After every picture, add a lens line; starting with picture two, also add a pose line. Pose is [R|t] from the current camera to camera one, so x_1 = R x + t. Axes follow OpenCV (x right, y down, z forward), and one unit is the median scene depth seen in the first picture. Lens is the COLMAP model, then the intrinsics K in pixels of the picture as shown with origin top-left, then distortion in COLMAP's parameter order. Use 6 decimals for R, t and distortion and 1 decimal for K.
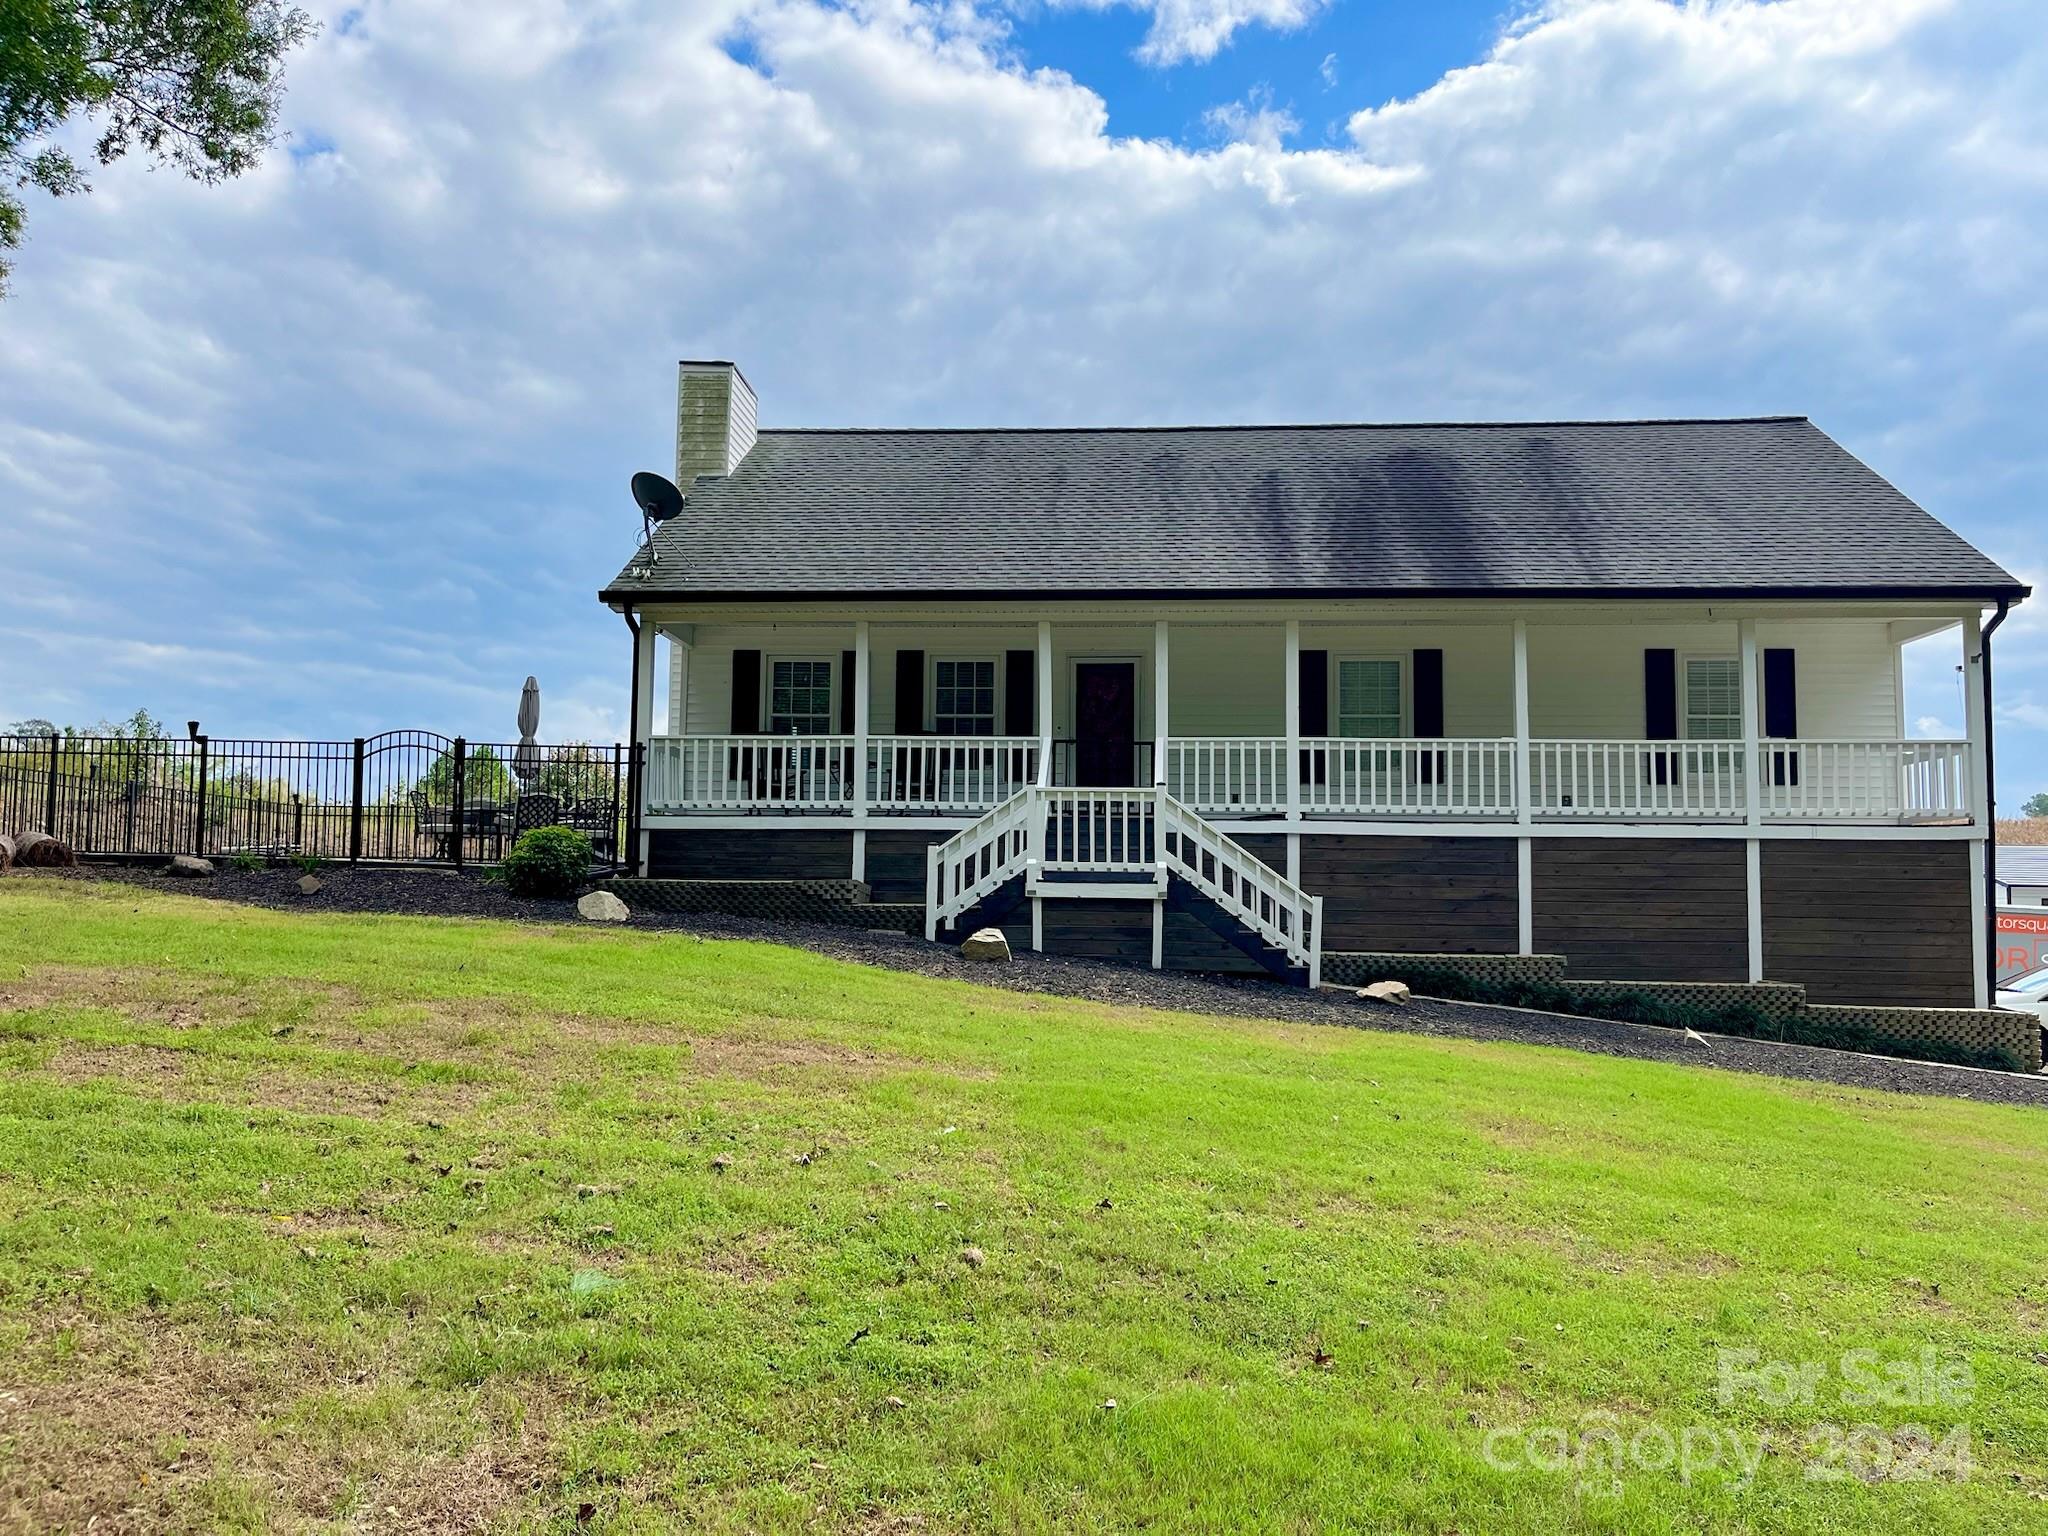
lens RADIAL K [[1543.0, 0, 1040.4], [0, 1543.0, 760.1], [0, 0, 1]] dist [0.040993, -0.048985]
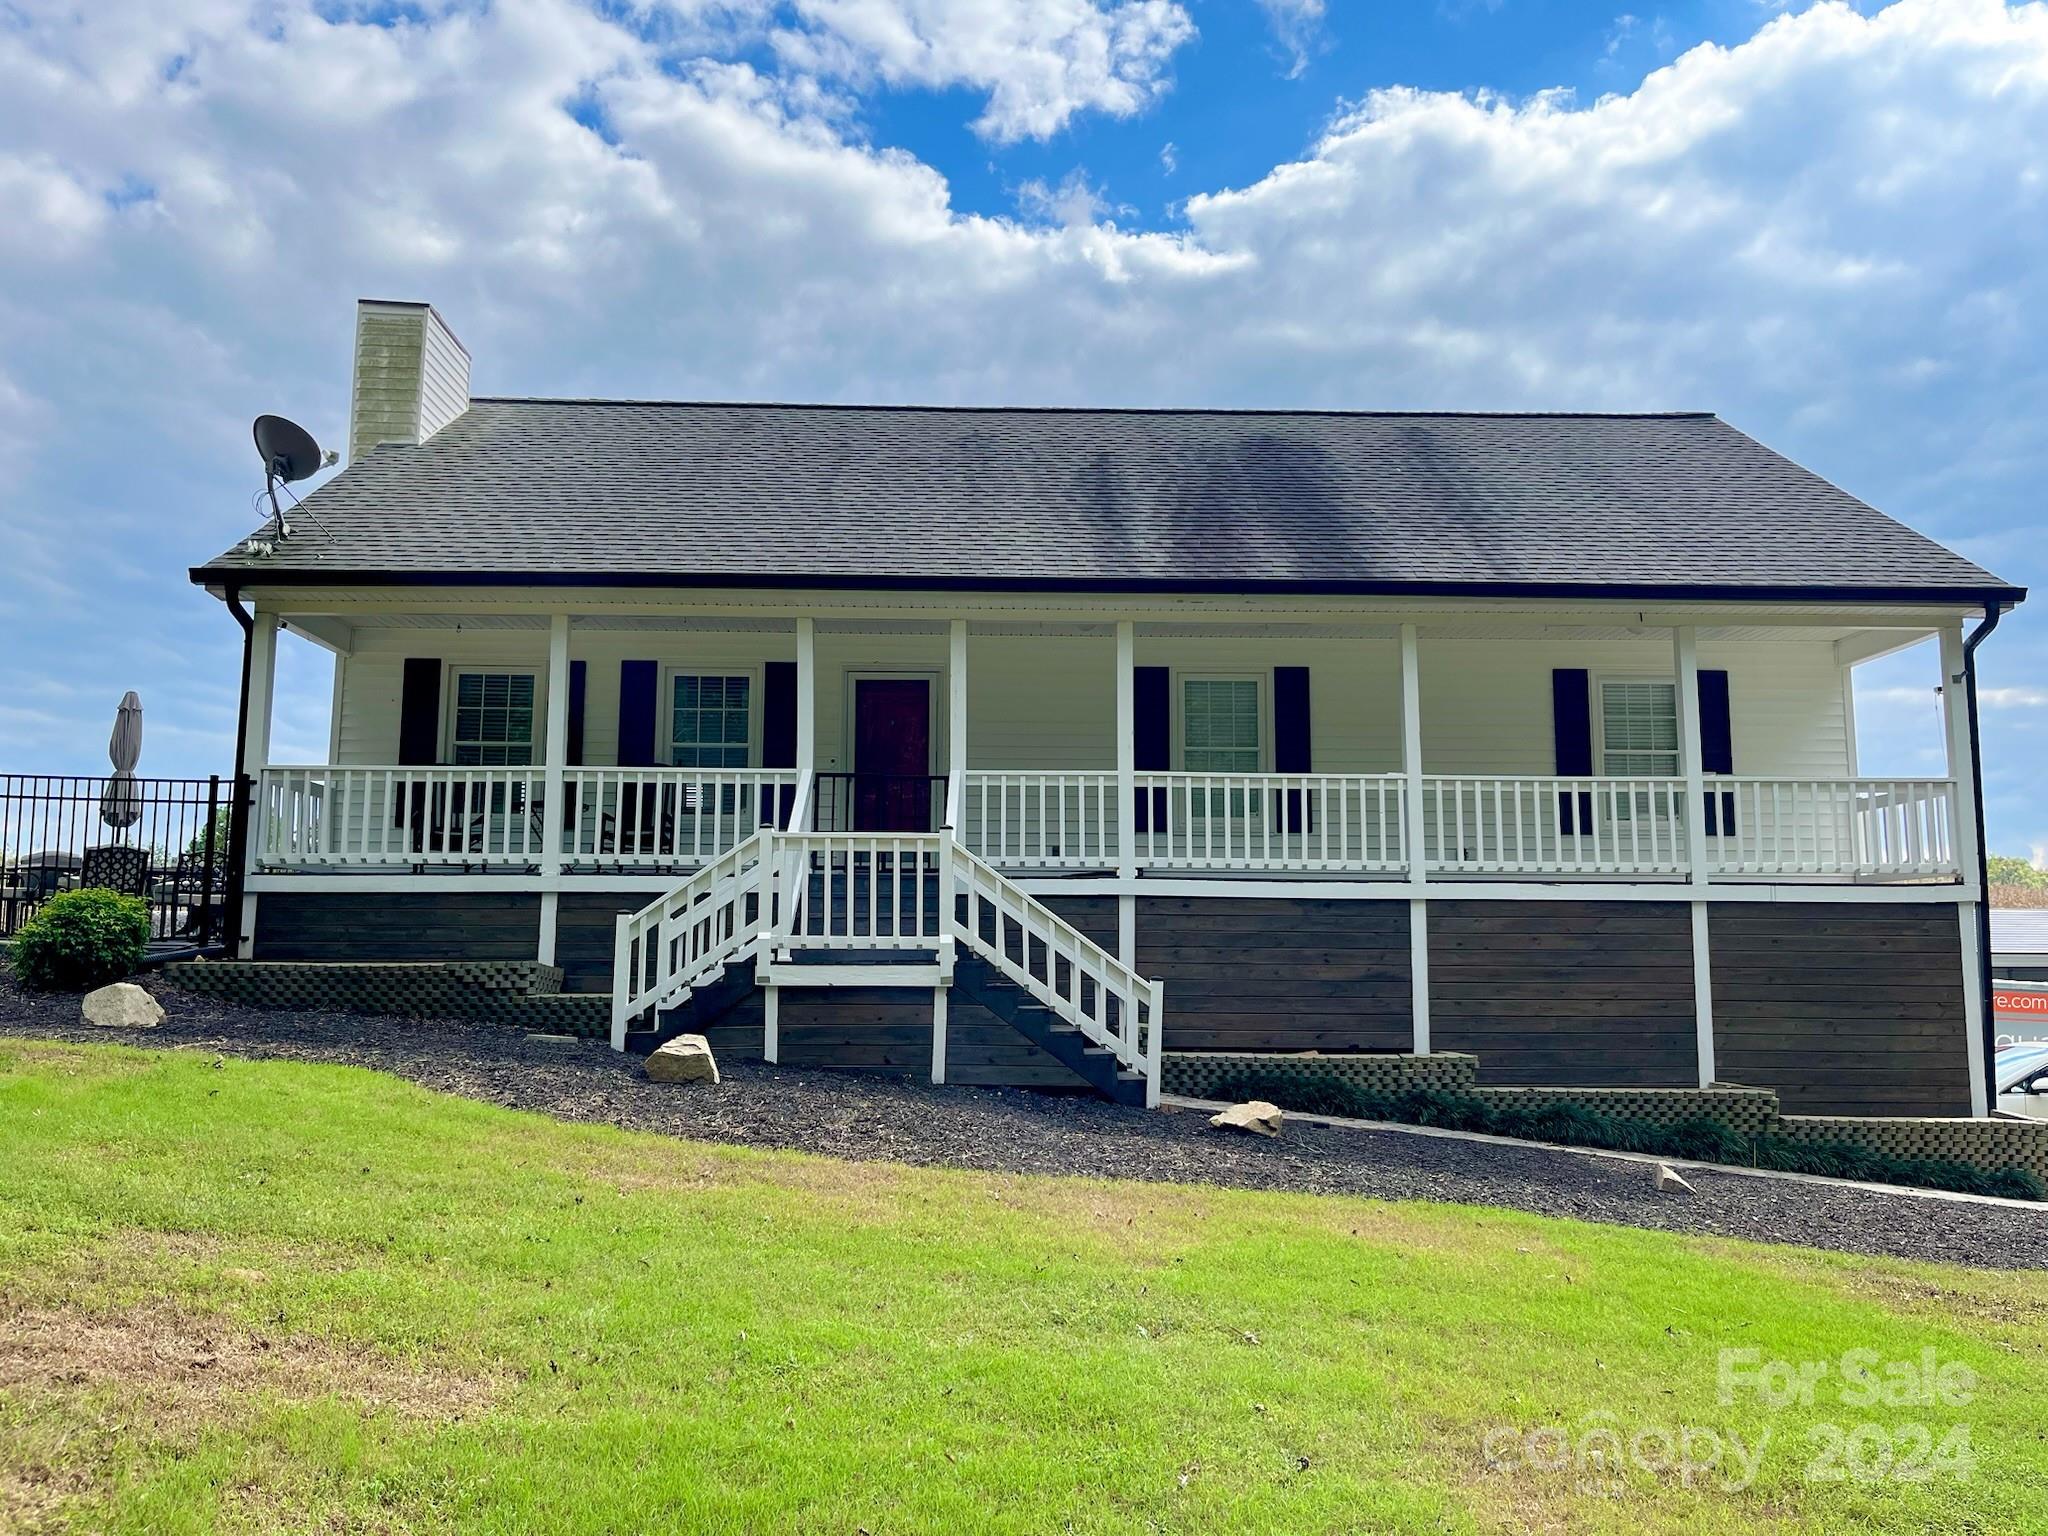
lens RADIAL K [[1543.0, 0, 1031.8], [0, 1543.0, 762.1], [0, 0, 1]] dist [0.040993, -0.048985]
pose [[0.995174, 0.006342, 0.097920, 0.040108], [-0.002376, 0.999174, -0.040573, 0.011952], [-0.098096, 0.040144, 0.994367, 0.231581]]
